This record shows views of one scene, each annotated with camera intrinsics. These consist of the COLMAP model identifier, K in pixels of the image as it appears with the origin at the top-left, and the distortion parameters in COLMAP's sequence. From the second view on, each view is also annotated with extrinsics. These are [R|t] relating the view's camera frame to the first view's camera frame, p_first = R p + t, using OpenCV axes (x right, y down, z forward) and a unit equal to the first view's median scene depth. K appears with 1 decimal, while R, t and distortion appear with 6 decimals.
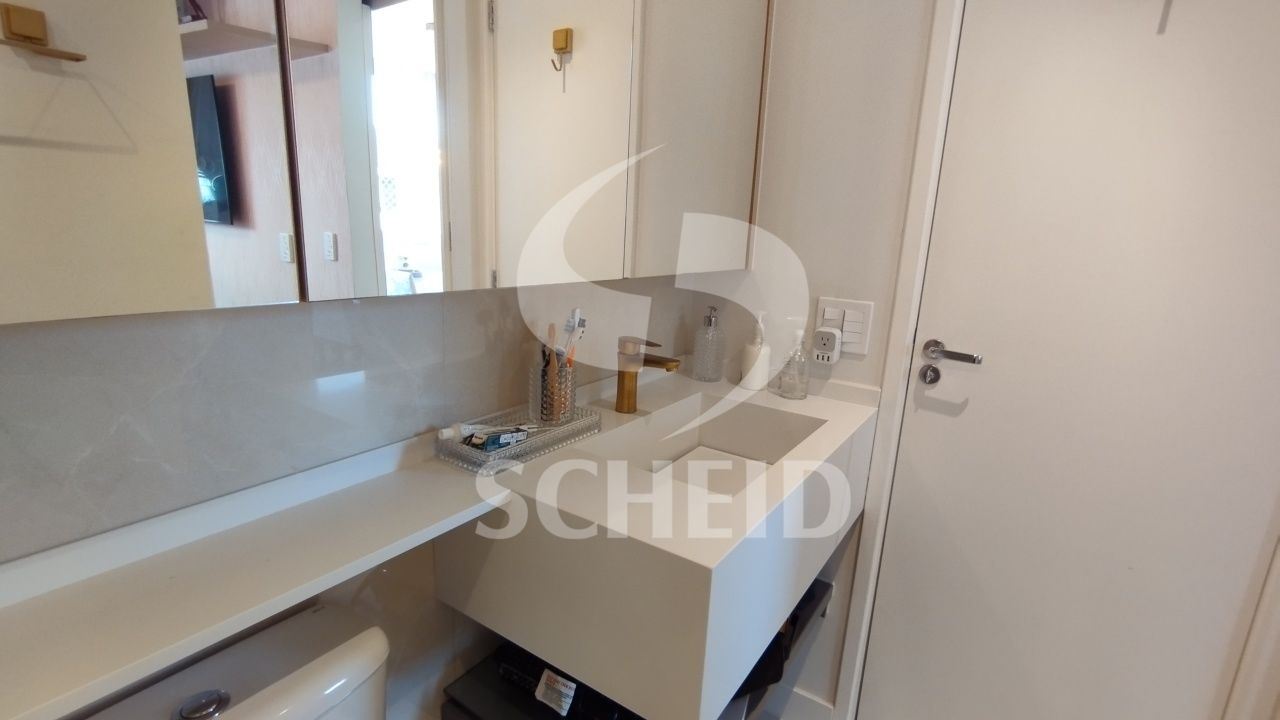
lens RADIAL K [[581.4, 0, 640.0], [0, 581.4, 360.0], [0, 0, 1]] dist [0.000028, -0.009631]
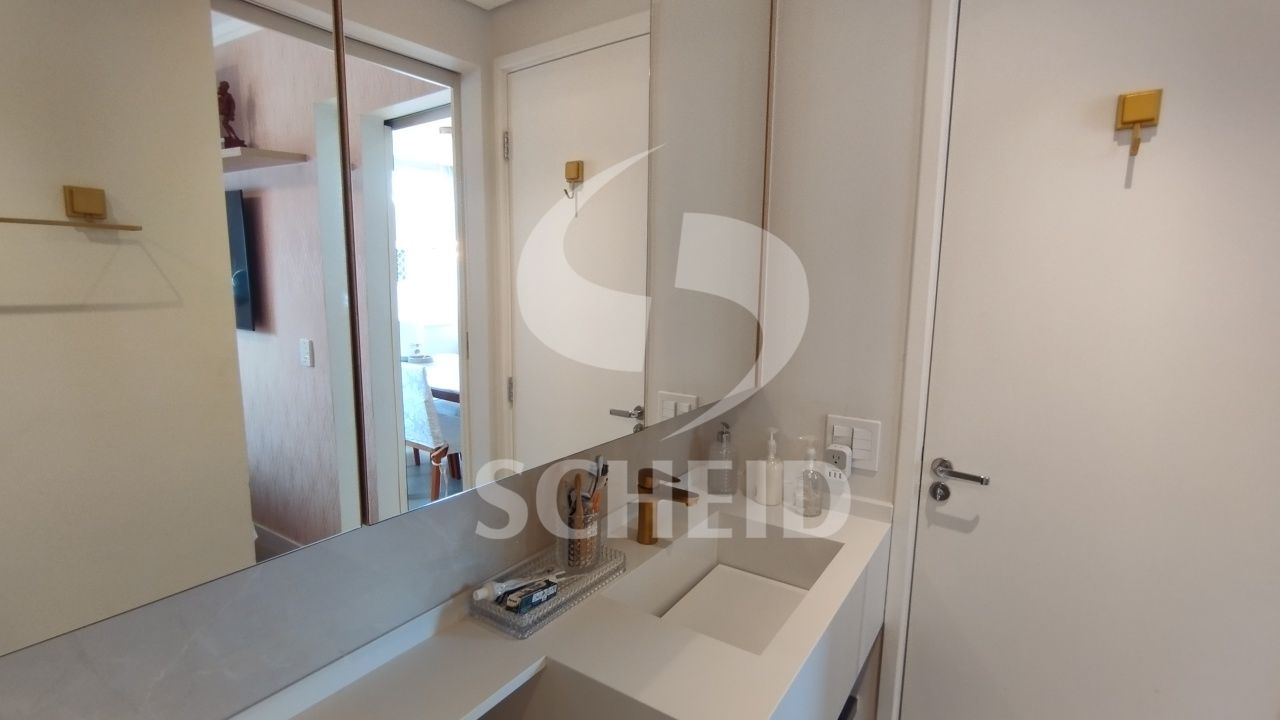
lens RADIAL K [[580.1, 0, 642.6], [0, 580.1, 358.1], [0, 0, 1]] dist [-0.011897, -0.000029]
pose [[0.999568, -0.029399, 0.000192, -0.022125], [0.029271, 0.994570, -0.099869, -0.125175], [0.002745, 0.099831, 0.995001, -0.047246]]
